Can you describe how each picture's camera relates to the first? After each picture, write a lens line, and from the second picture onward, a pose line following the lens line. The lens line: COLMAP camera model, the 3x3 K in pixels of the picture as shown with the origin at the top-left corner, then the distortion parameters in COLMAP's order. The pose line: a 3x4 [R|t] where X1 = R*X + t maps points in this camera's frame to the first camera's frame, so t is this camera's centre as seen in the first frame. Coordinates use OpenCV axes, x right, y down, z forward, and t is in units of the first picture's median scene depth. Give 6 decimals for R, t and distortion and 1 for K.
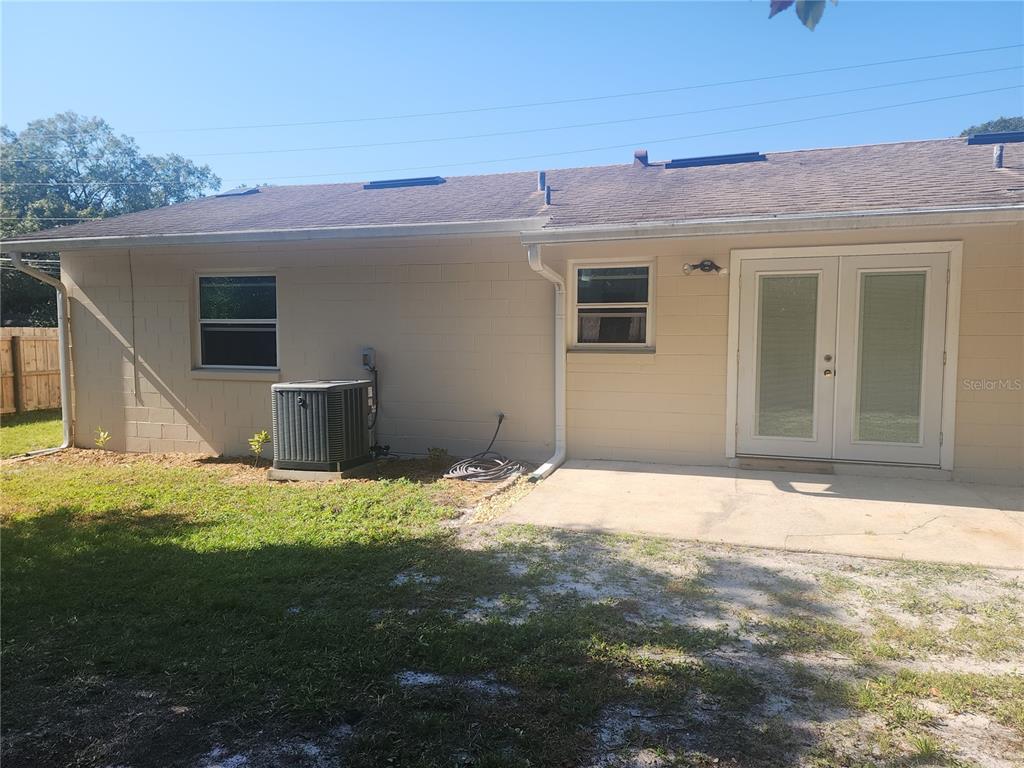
lens RADIAL K [[684.4, 0, 515.6], [0, 684.4, 387.8], [0, 0, 1]] dist [0.091981, -0.079138]
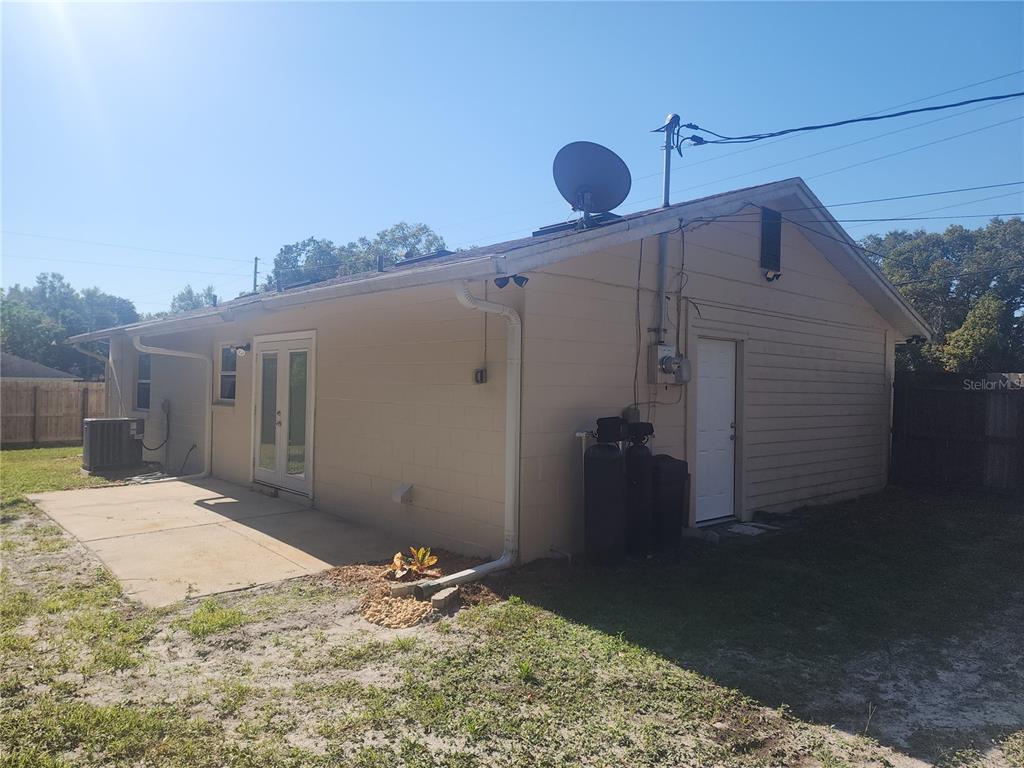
lens RADIAL K [[683.4, 0, 515.6], [0, 683.4, 376.5], [0, 0, 1]] dist [0.072463, -0.060122]
pose [[0.874559, 0.000308, -0.484919, 0.184459], [-0.047278, 0.995290, -0.084634, -0.001805], [0.482609, 0.096943, 0.870454, -0.001372]]
